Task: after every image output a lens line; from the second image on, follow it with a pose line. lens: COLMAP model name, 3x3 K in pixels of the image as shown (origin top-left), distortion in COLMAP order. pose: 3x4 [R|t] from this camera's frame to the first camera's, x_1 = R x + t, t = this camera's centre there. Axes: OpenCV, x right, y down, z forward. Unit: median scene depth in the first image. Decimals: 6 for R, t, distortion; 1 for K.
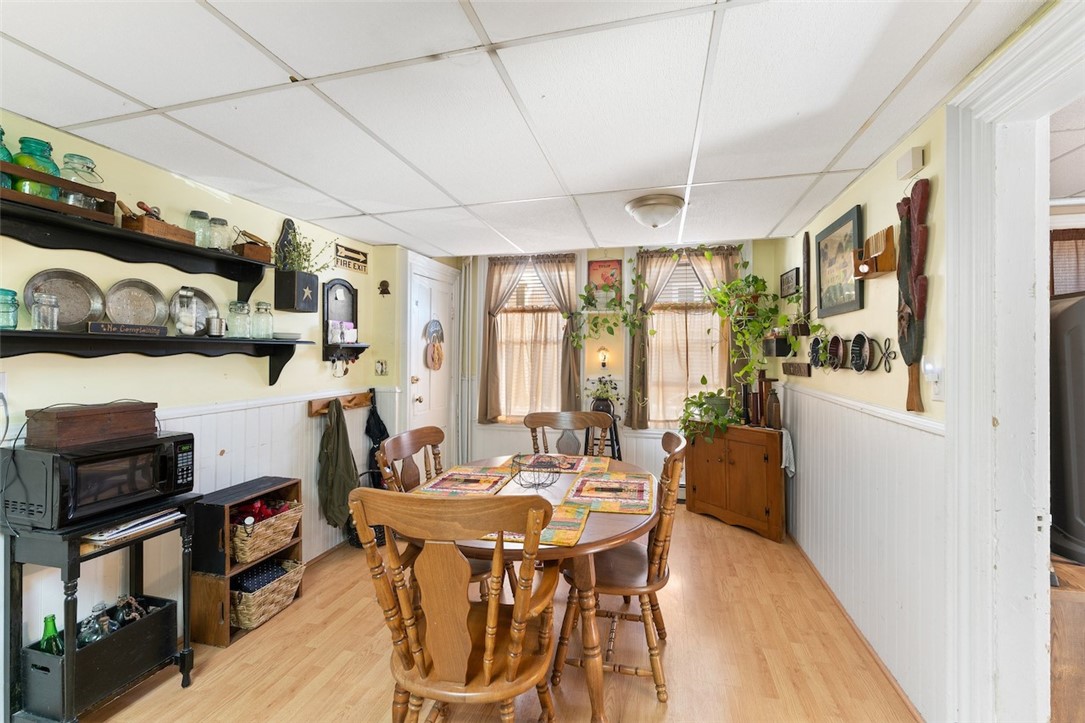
lens RADIAL K [[461.2, 0, 539.9], [0, 461.2, 350.9], [0, 0, 1]] dist [0.001403, 0.000035]
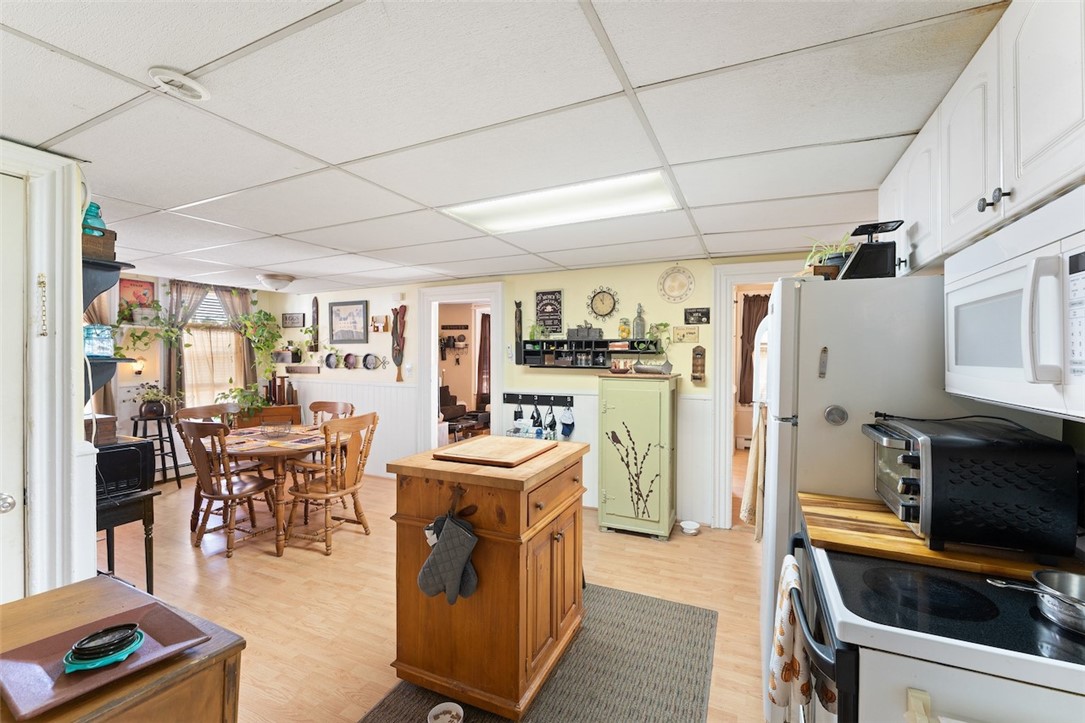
lens RADIAL K [[461.2, 0, 539.9], [0, 461.2, 350.9], [0, 0, 1]] dist [0.001403, 0.000035]
pose [[0.170005, 0.001283, 0.985442, -1.341024], [-0.004017, 0.999992, -0.000609, -0.046453], [-0.985435, -0.003855, 0.170008, -0.267265]]
